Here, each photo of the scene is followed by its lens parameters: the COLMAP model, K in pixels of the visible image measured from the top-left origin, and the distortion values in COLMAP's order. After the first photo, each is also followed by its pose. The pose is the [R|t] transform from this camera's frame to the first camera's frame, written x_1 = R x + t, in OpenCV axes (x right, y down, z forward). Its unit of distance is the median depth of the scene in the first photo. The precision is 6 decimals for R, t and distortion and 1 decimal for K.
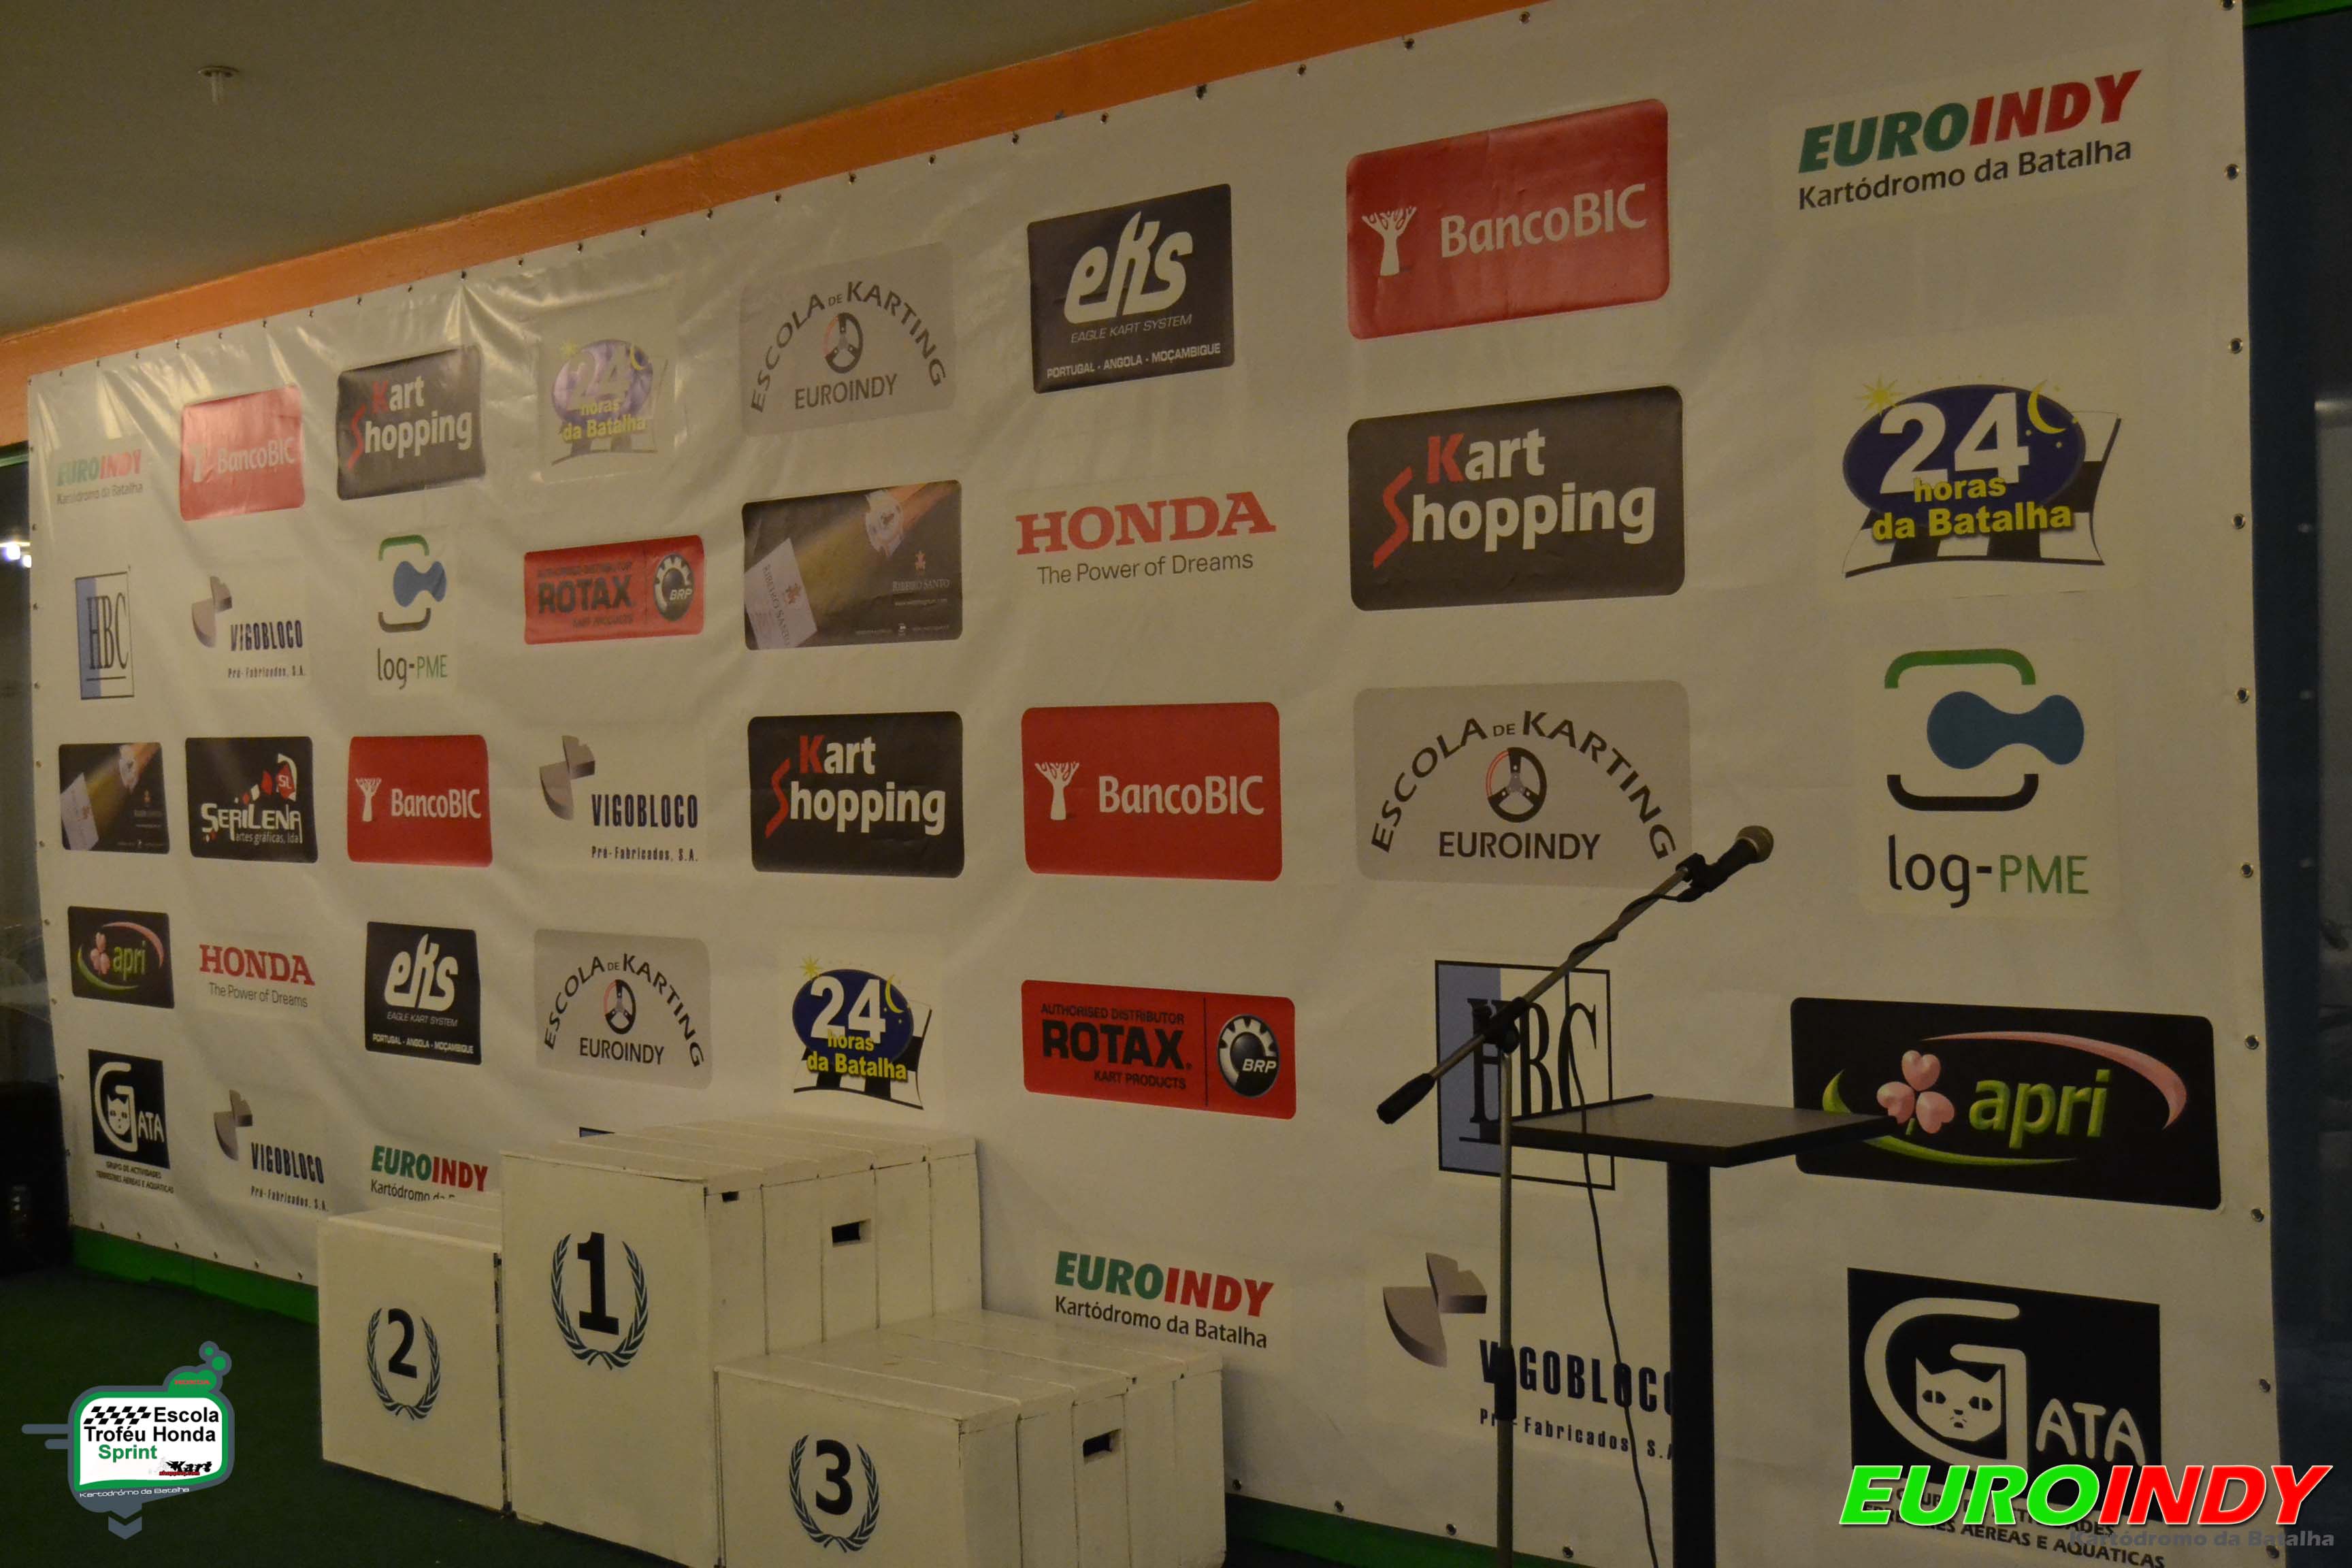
lens RADIAL K [[2825.0, 0, 1177.3], [0, 2825.0, 769.9], [0, 0, 1]] dist [-0.059133, 0.000000]
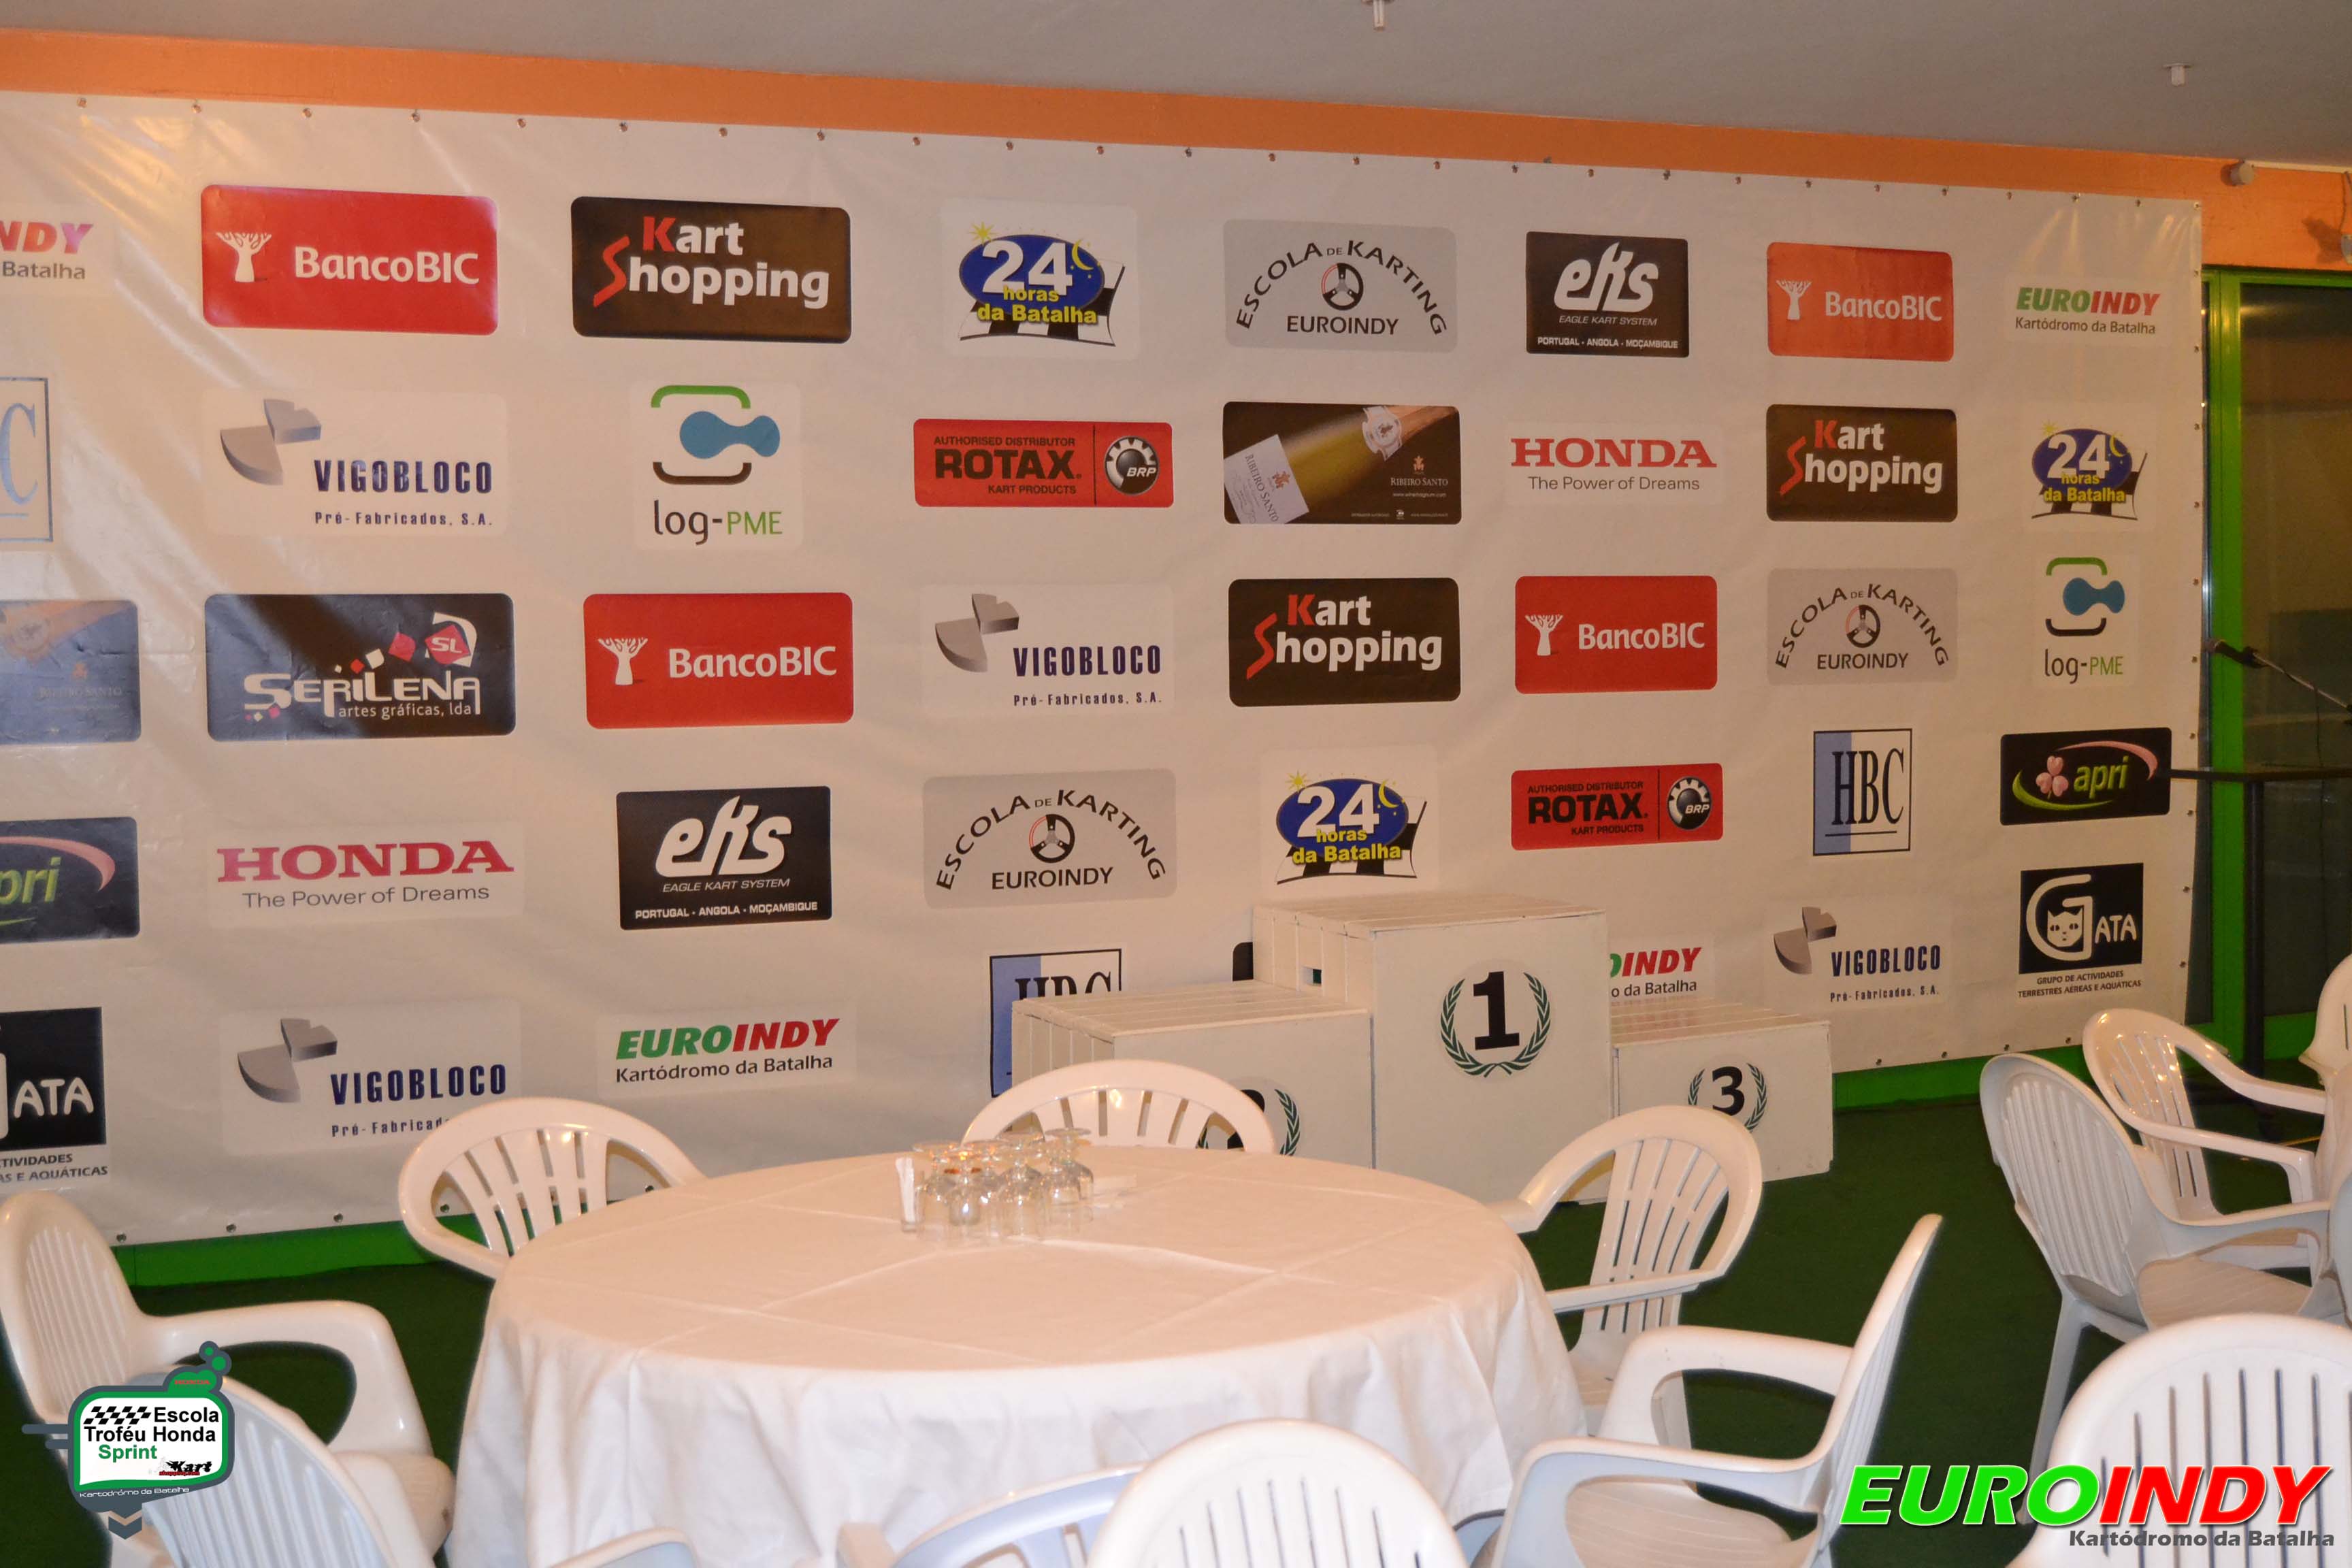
lens RADIAL K [[2825.0, 0, 1190.0], [0, 2825.0, 766.6], [0, 0, 1]] dist [-0.059133, 0.000000]
pose [[0.390788, -0.032881, 0.919893, -1.444137], [0.019940, 0.999430, 0.027253, 0.031828], [-0.920265, 0.007692, 0.391220, 0.617653]]
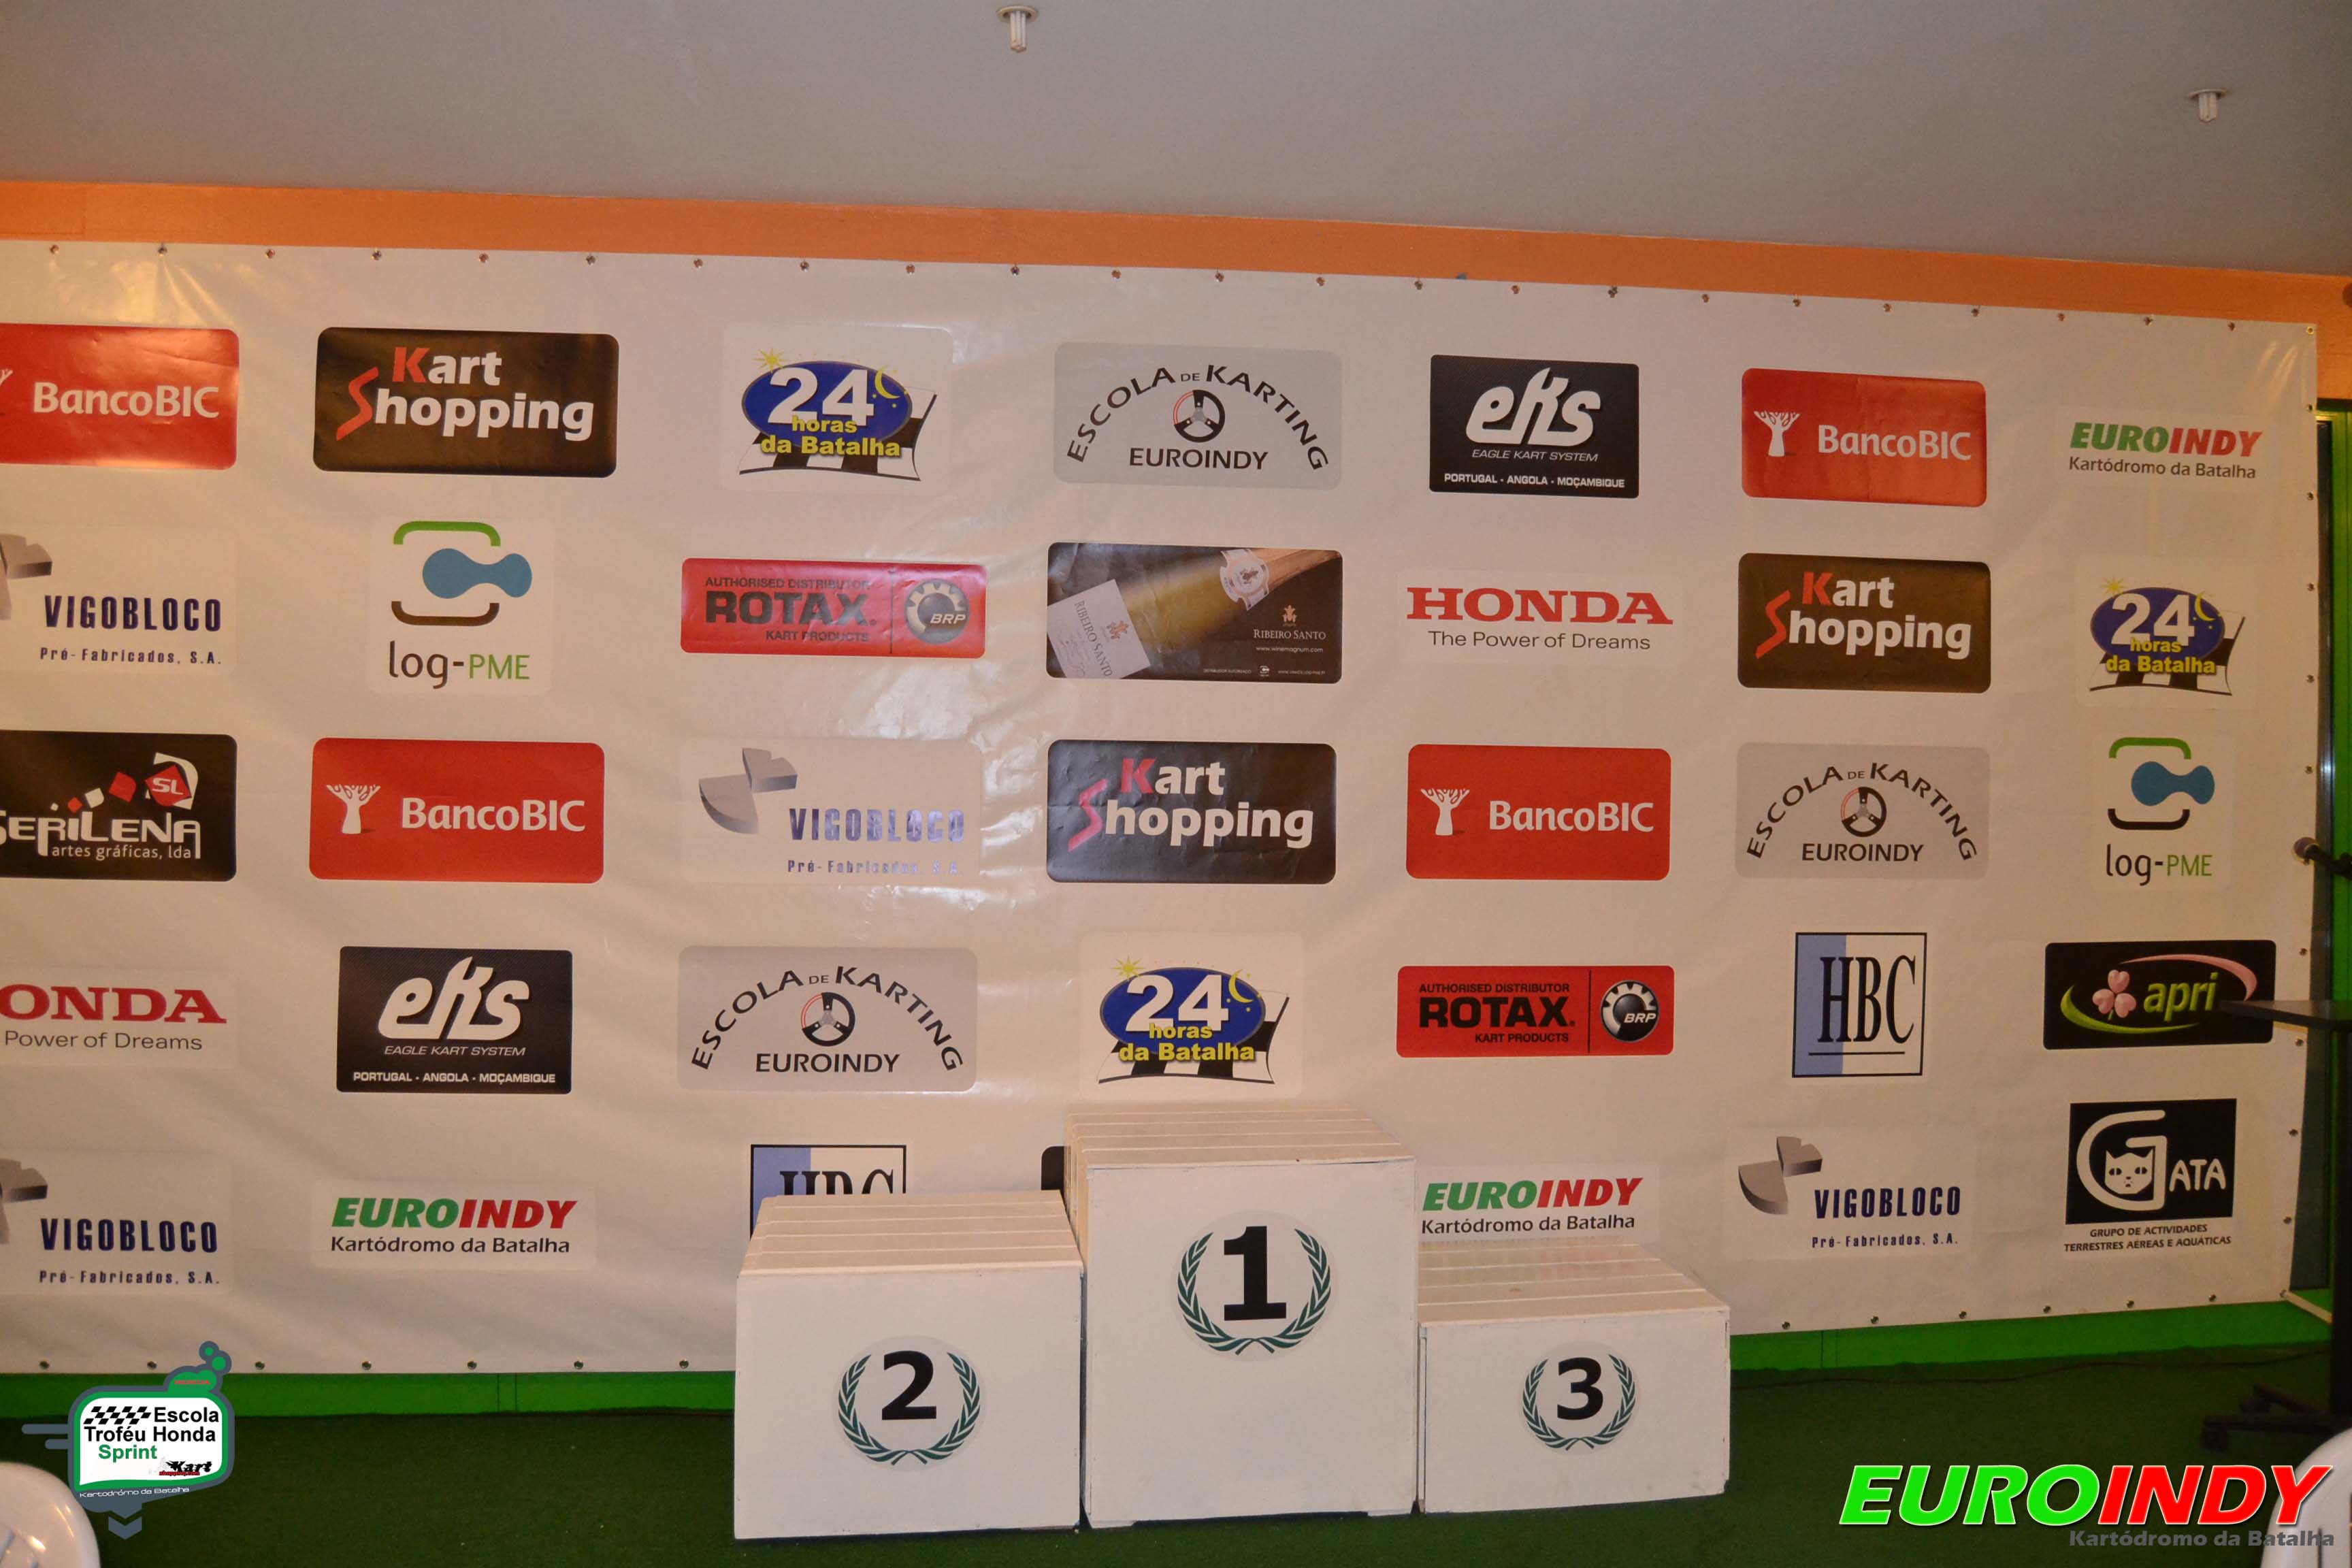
lens RADIAL K [[1883.7, 0, 1171.4], [0, 1883.7, 752.4], [0, 0, 1]] dist [-0.095049, 0.037709]
pose [[0.641660, 0.035458, 0.766169, -0.766104], [-0.015517, 0.999327, -0.033253, 0.010749], [-0.766832, 0.009448, 0.641778, 0.569418]]
